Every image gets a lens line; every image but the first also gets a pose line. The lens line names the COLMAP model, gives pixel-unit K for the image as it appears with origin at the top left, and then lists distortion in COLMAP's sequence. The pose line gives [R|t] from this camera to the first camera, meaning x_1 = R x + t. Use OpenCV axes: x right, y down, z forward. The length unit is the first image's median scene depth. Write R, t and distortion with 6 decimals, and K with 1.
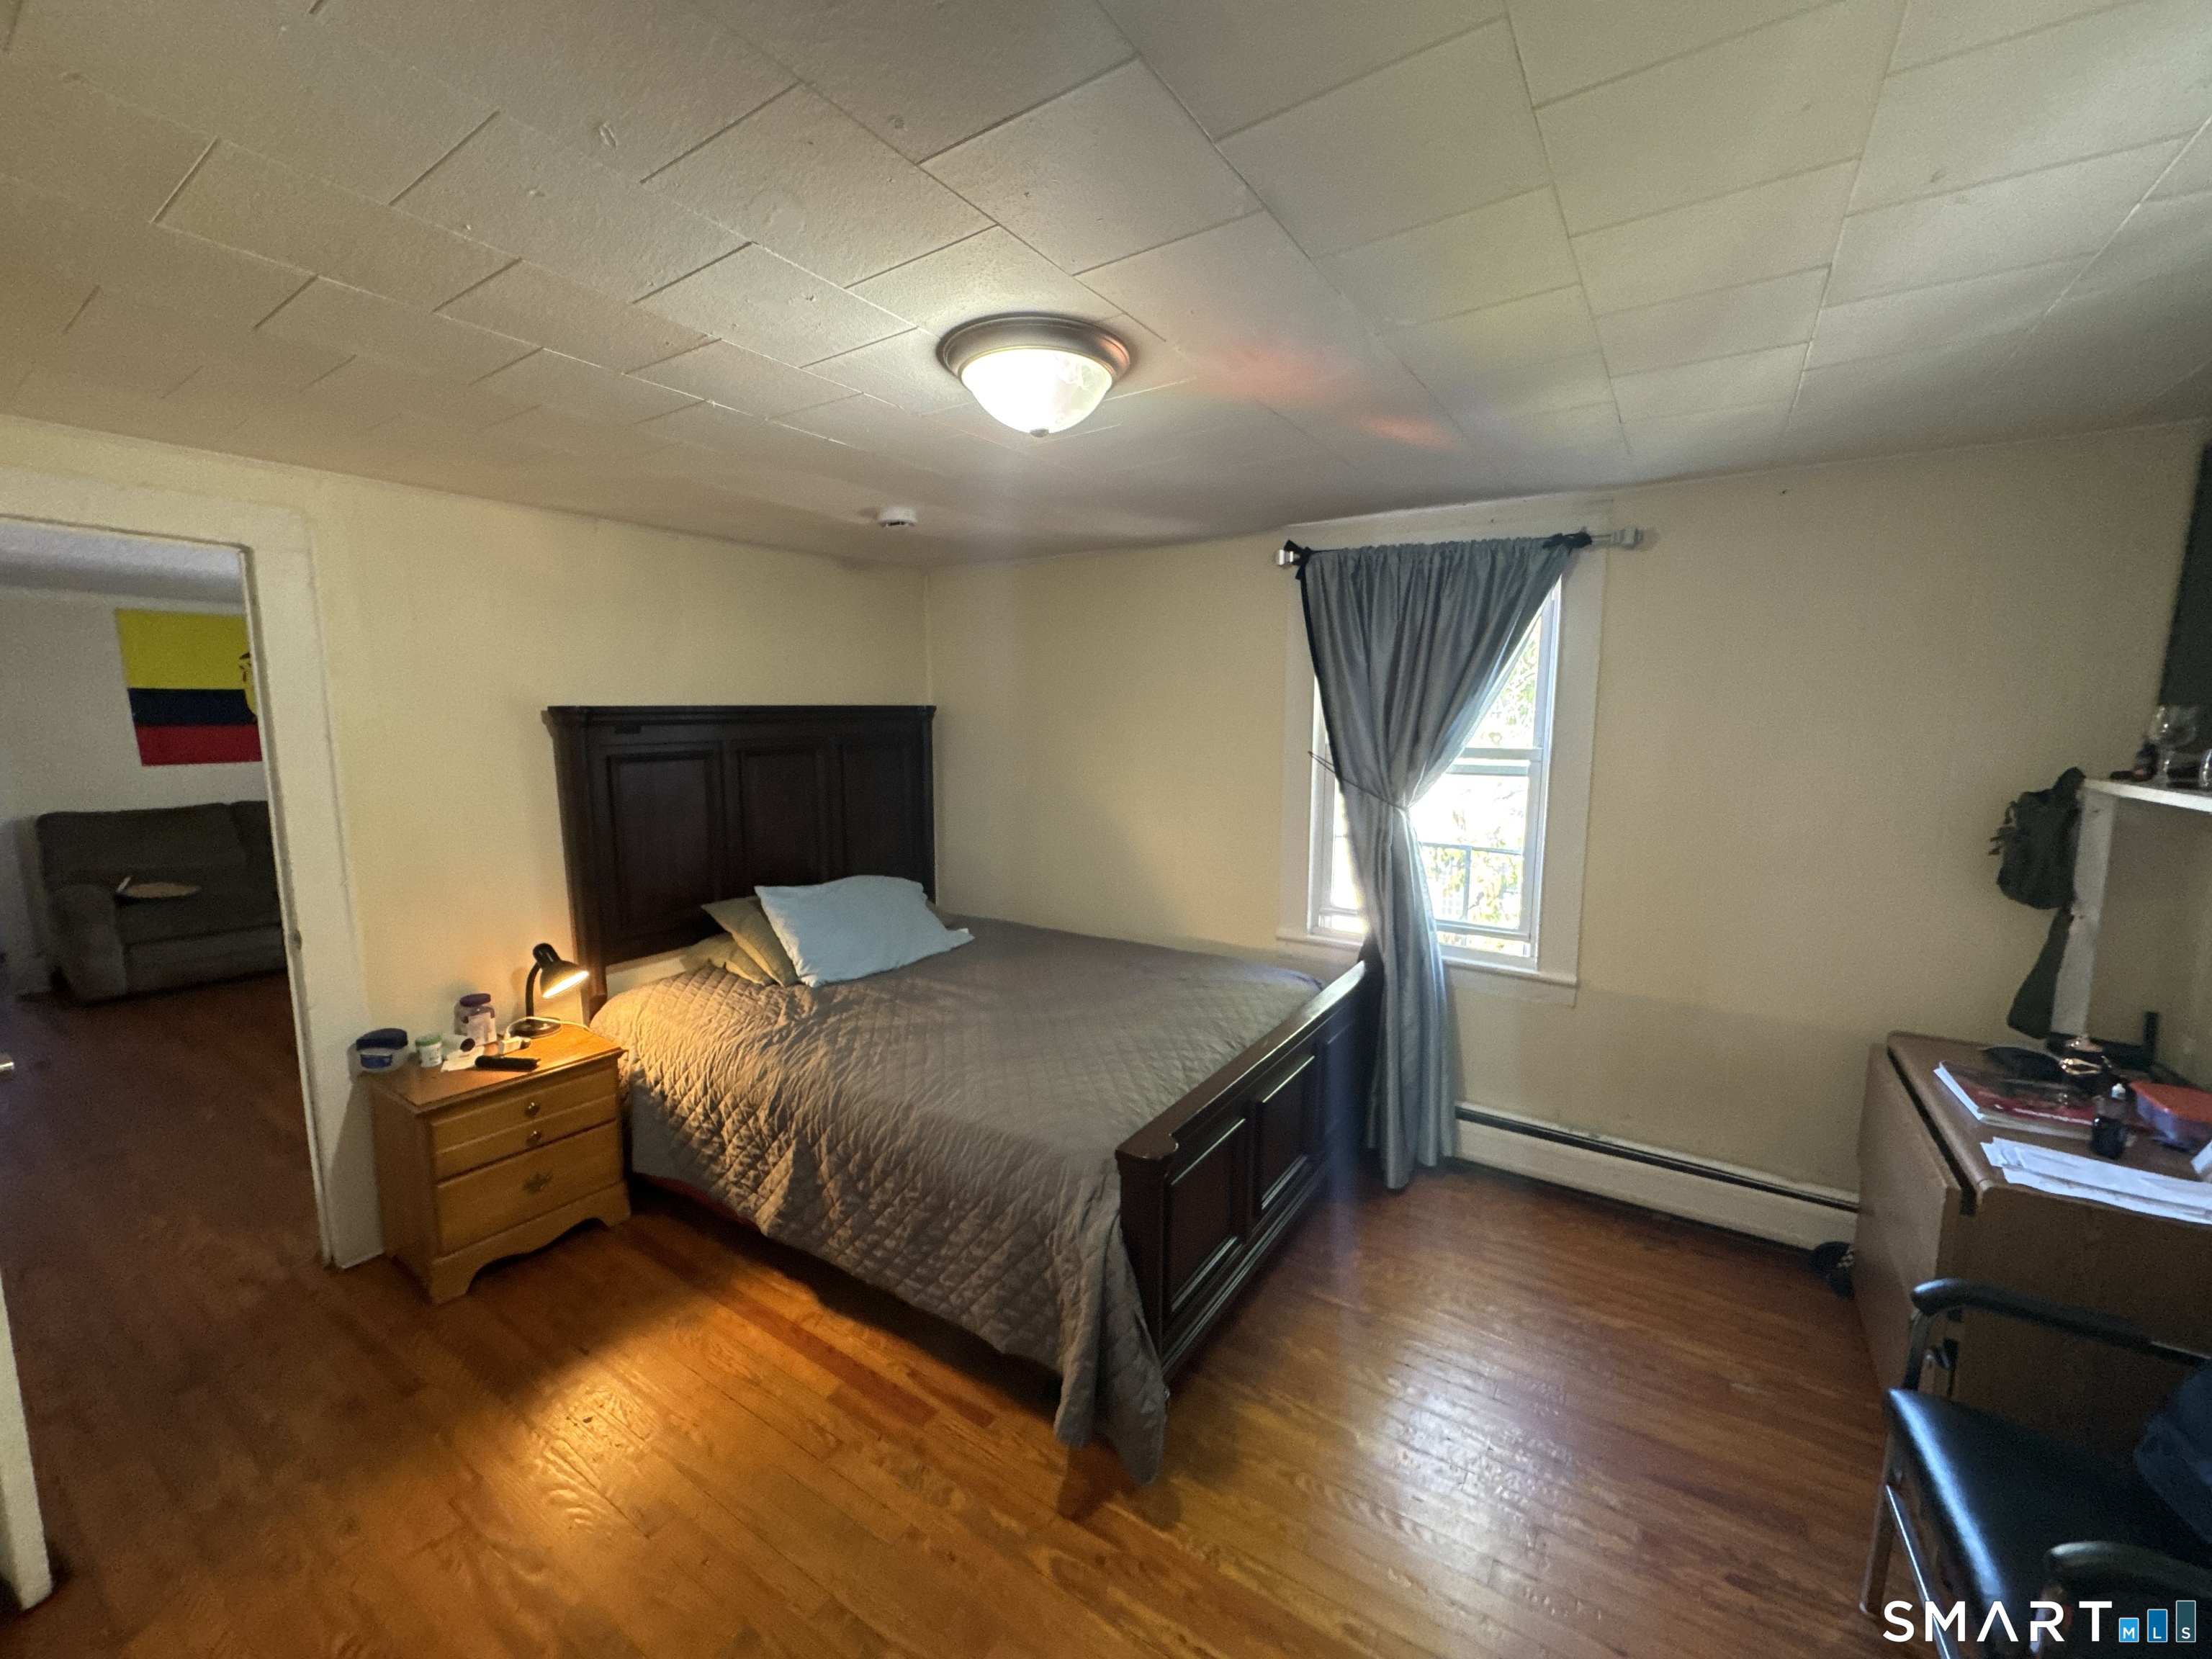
lens RADIAL K [[883.4, 0, 1104.9], [0, 883.4, 831.7], [0, 0, 1]] dist [-0.001996, 0.000376]
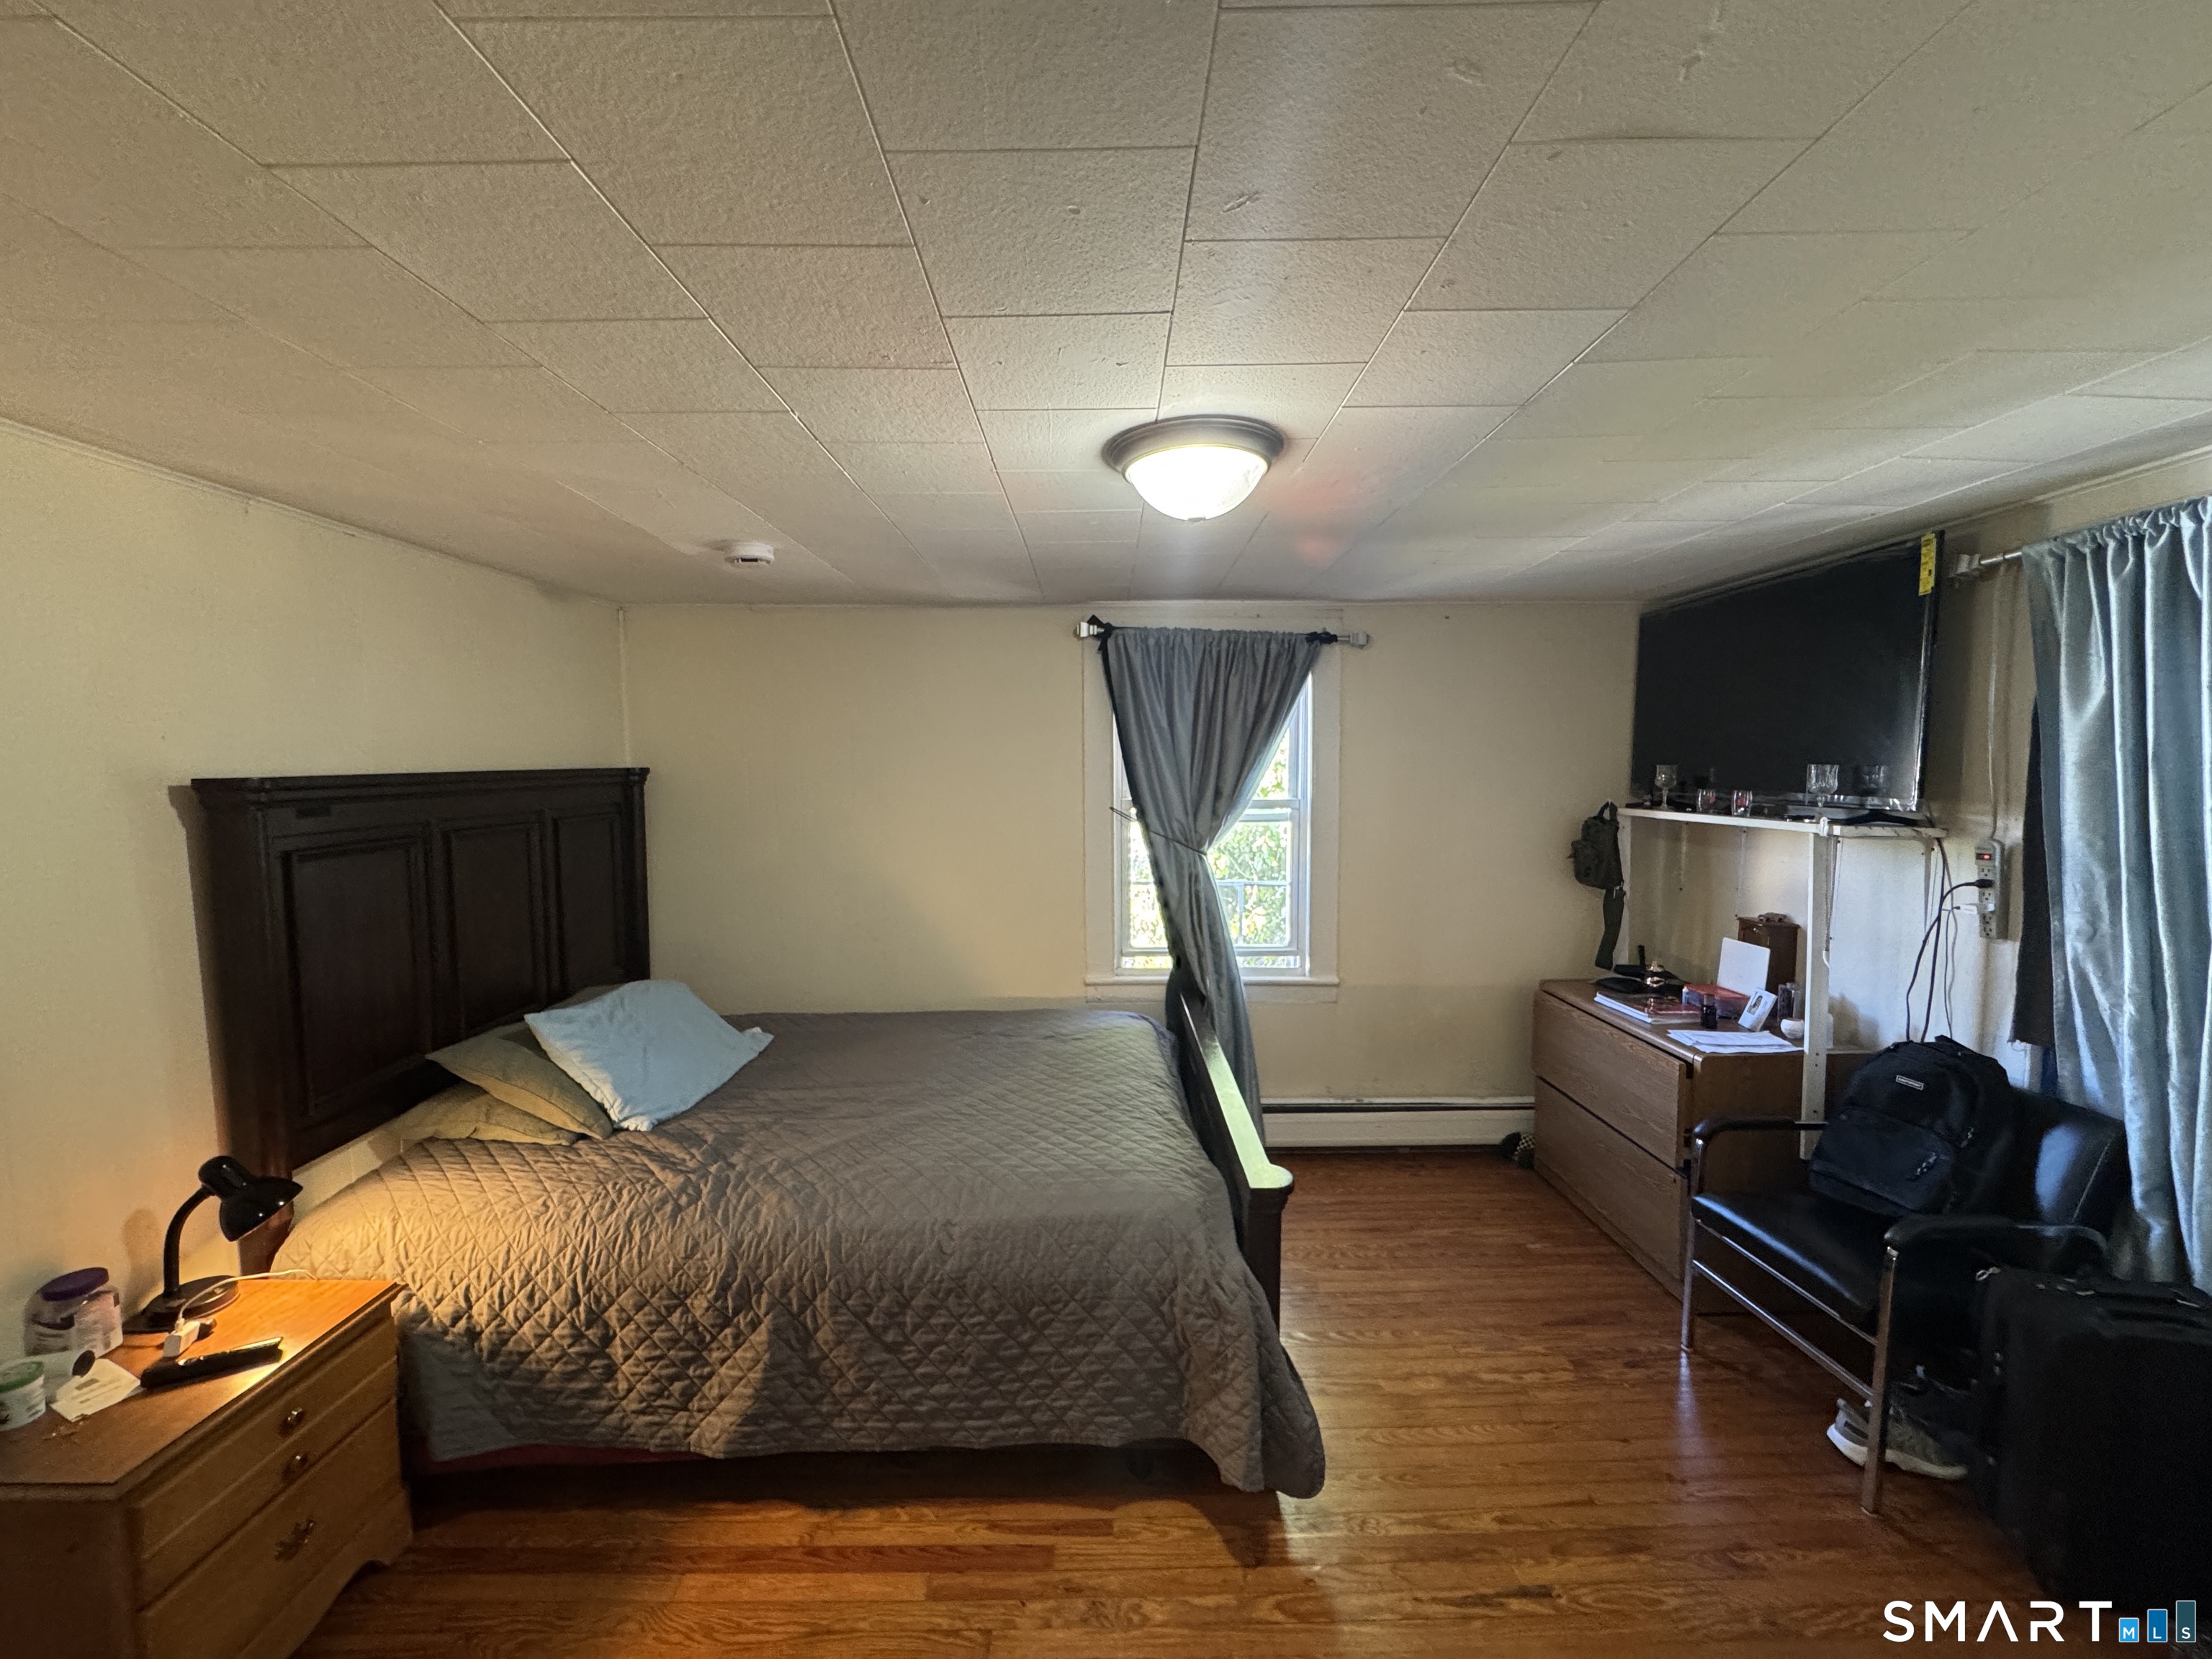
lens RADIAL K [[883.4, 0, 1110.5], [0, 883.4, 833.6], [0, 0, 1]] dist [-0.001996, 0.000376]
pose [[0.828733, -0.050931, 0.557322, -0.459850], [0.082911, 0.996034, -0.032265, -0.028983], [-0.553468, 0.072947, 0.829669, 0.121825]]
